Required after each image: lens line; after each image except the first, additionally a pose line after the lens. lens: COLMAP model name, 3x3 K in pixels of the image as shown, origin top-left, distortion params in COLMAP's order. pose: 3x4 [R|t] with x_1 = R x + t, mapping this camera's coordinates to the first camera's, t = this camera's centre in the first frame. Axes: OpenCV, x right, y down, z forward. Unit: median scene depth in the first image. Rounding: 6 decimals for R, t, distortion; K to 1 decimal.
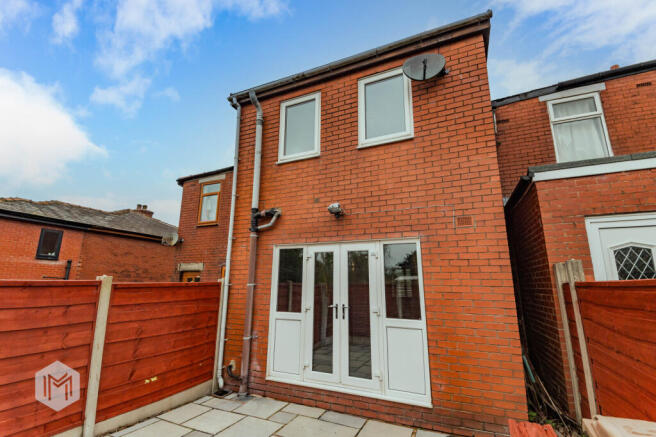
lens RADIAL K [[301.7, 0, 332.2], [0, 301.7, 218.1], [0, 0, 1]] dist [0.058908, -0.036452]
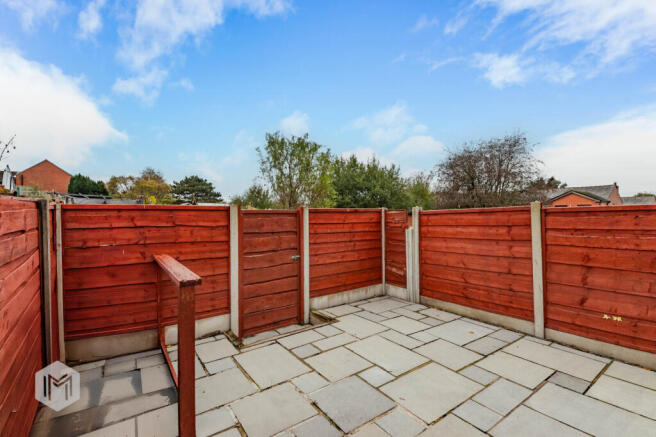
lens RADIAL K [[301.7, 0, 332.2], [0, 301.7, 218.1], [0, 0, 1]] dist [0.058908, -0.036452]
pose [[-0.479496, -0.001993, -0.877542, 0.558702], [0.187915, 0.976568, -0.104896, 0.218550], [0.857188, -0.215200, -0.467886, 0.856357]]
